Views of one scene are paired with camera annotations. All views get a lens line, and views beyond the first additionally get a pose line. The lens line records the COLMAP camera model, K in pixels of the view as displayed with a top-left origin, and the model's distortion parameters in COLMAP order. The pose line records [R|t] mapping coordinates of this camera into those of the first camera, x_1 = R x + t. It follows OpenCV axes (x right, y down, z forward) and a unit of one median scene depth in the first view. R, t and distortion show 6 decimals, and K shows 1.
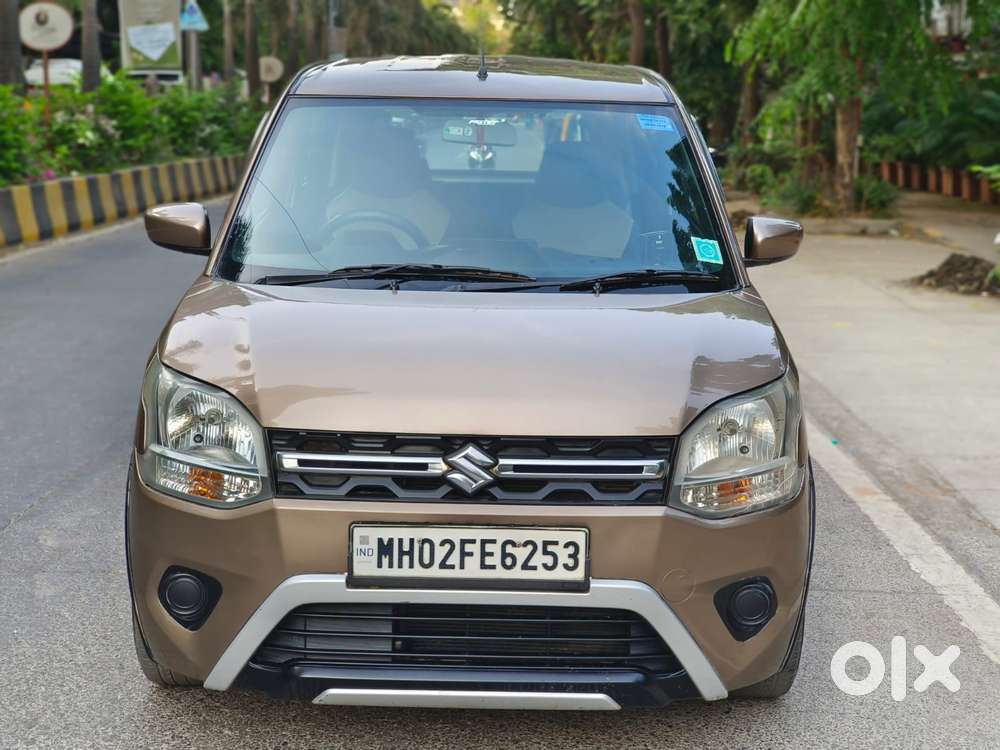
lens RADIAL K [[1497.0, 0, 500.0], [0, 1497.0, 375.0], [0, 0, 1]] dist [-0.003641, 0.006135]
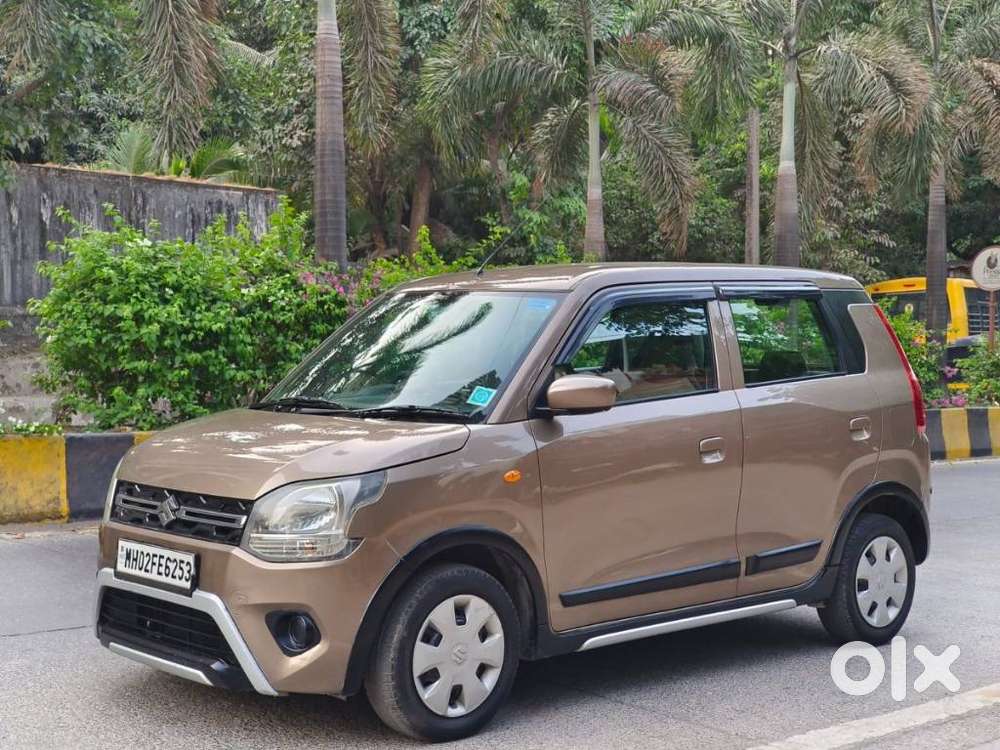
lens RADIAL K [[1501.4, 0, 500.0], [0, 1501.4, 375.0], [0, 0, 1]] dist [-0.000783, -0.033370]
pose [[0.657534, -0.002063, -0.753422, 1.243852], [-0.125859, 0.985644, -0.112540, 0.050141], [0.742838, 0.168824, 0.647835, 0.196111]]
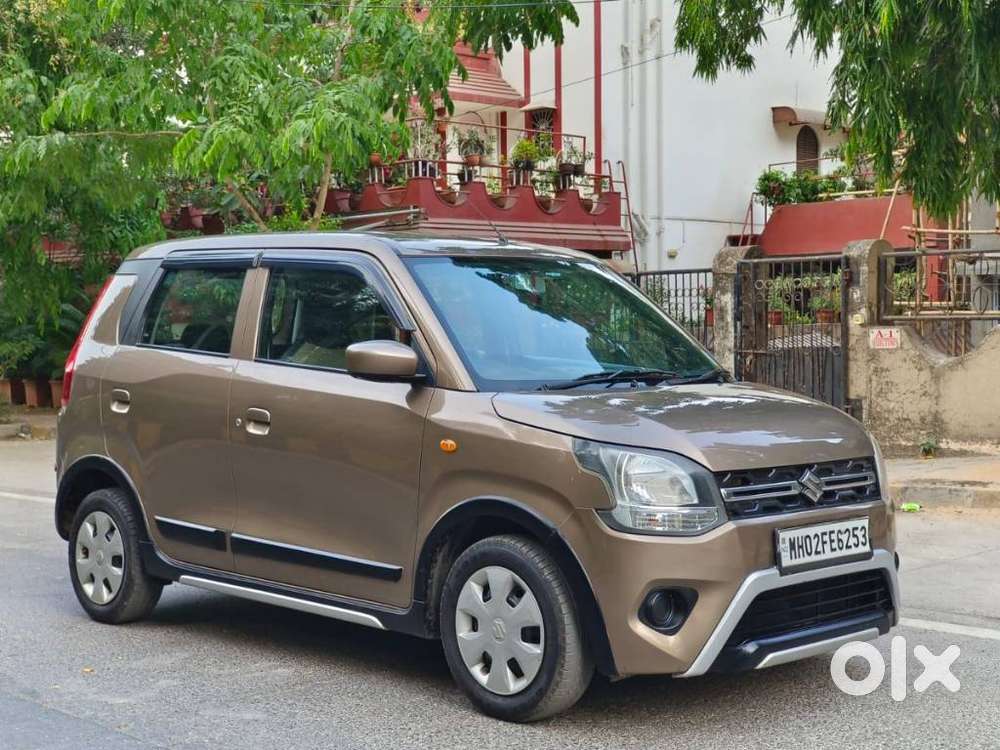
lens RADIAL K [[1460.4, 0, 492.8], [0, 1460.4, 357.5], [0, 0, 1]] dist [0.164238, -0.084357]
pose [[0.730079, -0.037261, 0.682346, -1.114098], [0.130288, 0.987786, -0.085462, 0.018486], [-0.670828, 0.151296, 0.726016, 0.118379]]
